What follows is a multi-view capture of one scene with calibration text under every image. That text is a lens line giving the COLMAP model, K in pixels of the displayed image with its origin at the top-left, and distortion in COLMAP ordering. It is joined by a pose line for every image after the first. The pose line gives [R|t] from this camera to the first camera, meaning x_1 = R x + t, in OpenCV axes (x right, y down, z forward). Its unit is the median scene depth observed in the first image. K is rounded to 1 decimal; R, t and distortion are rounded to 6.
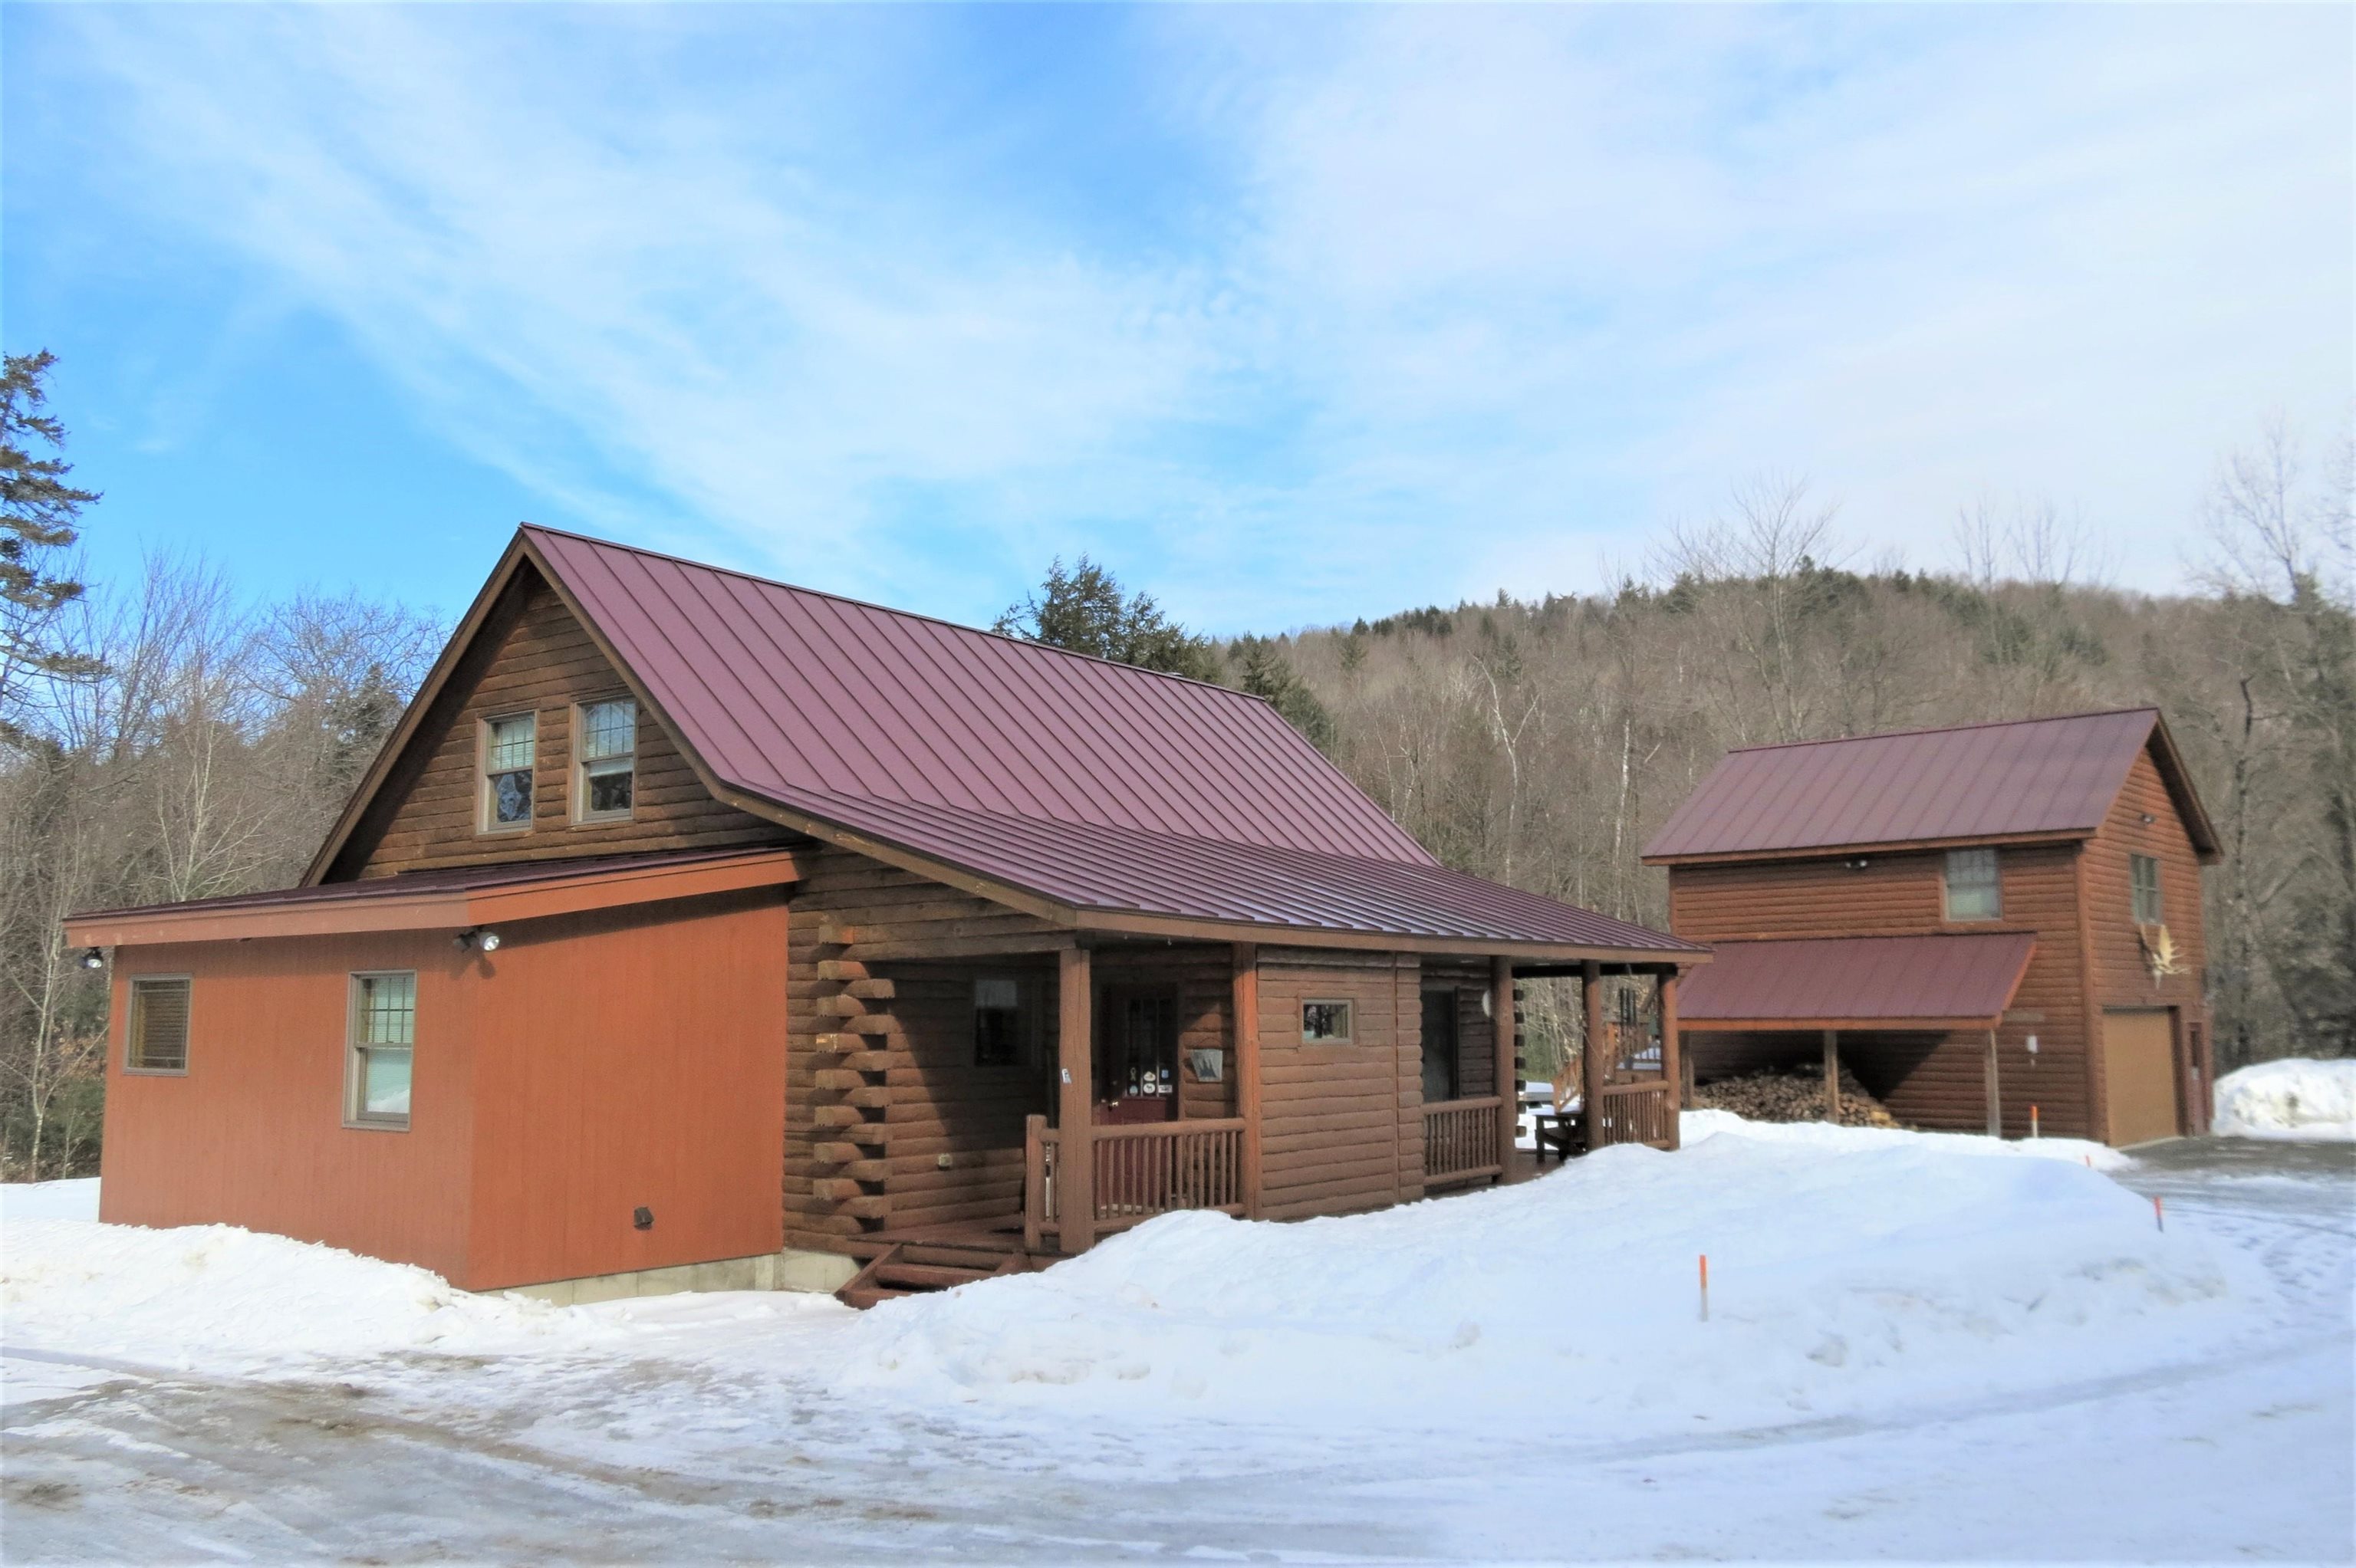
lens RADIAL K [[1910.0, 0, 1178.0], [0, 1910.0, 784.0], [0, 0, 1]] dist [0.008759, 0.002839]
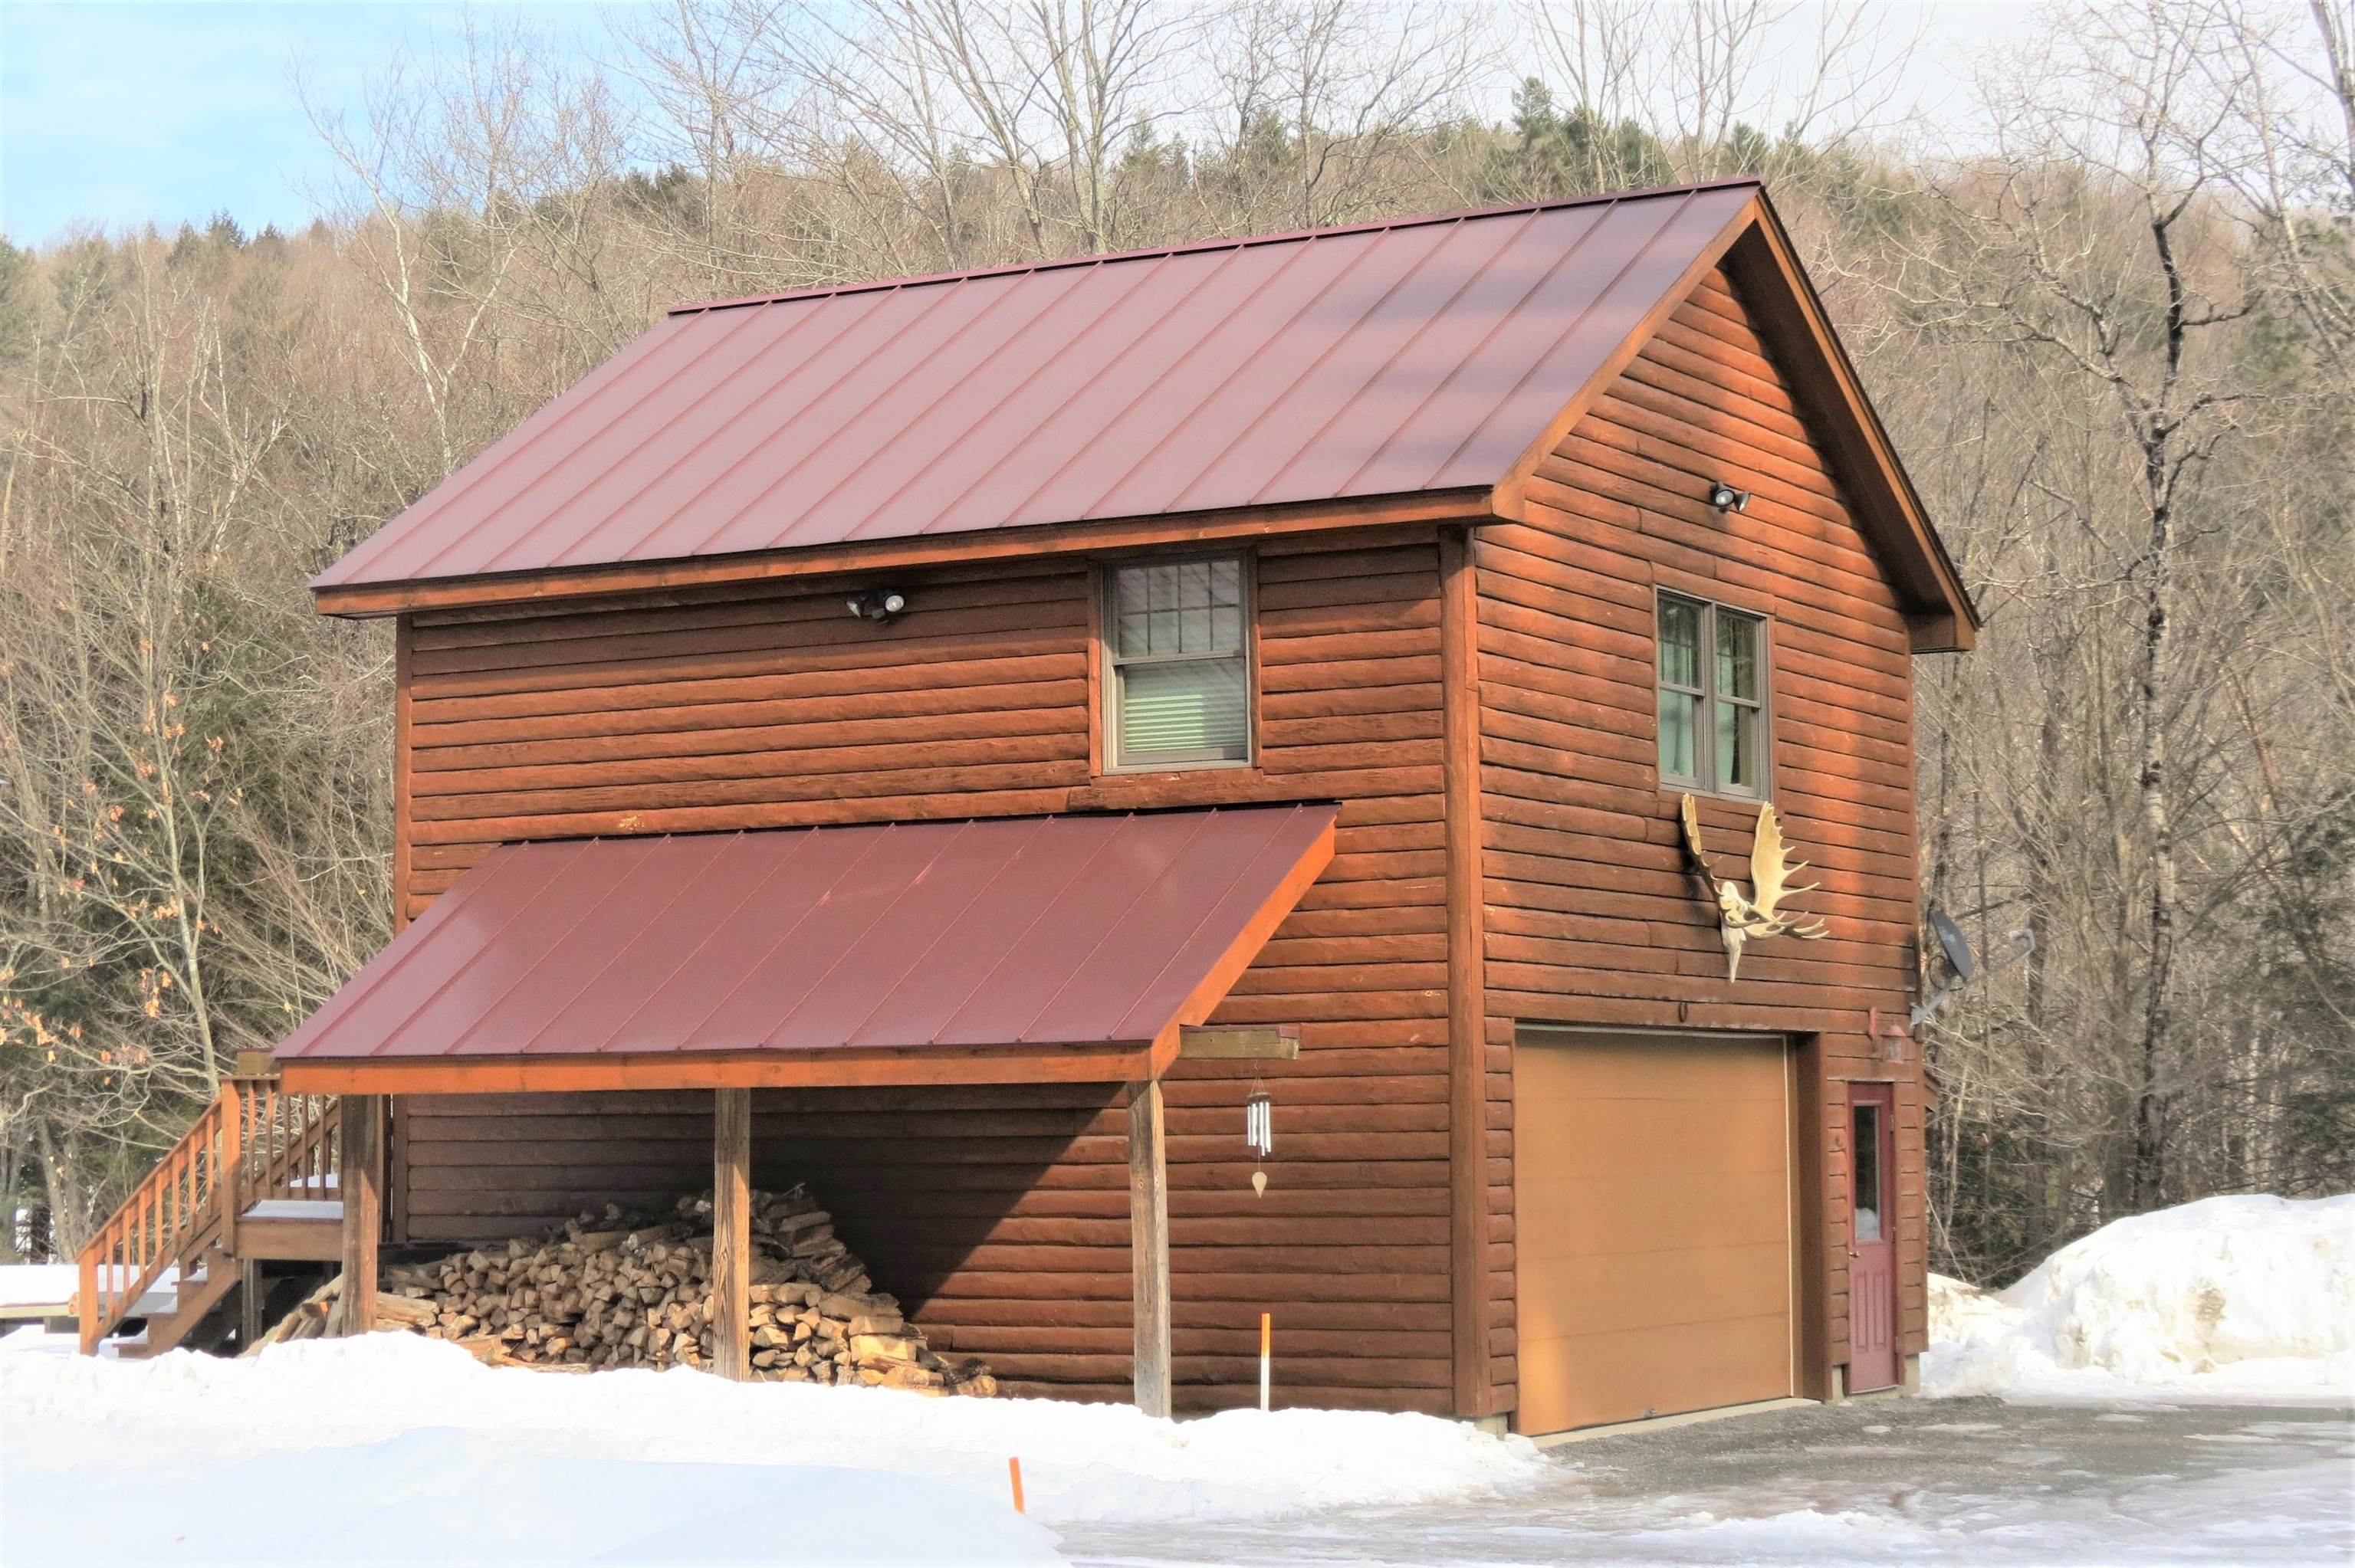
lens RADIAL K [[4111.5, 0, 1177.5], [0, 4111.5, 784.0], [0, 0, 1]] dist [-0.084022, -0.048245]
pose [[0.986098, 0.014731, 0.165508, 0.333125], [-0.019019, 0.999522, 0.024354, 0.063289], [-0.165070, -0.027163, 0.985908, 0.323262]]
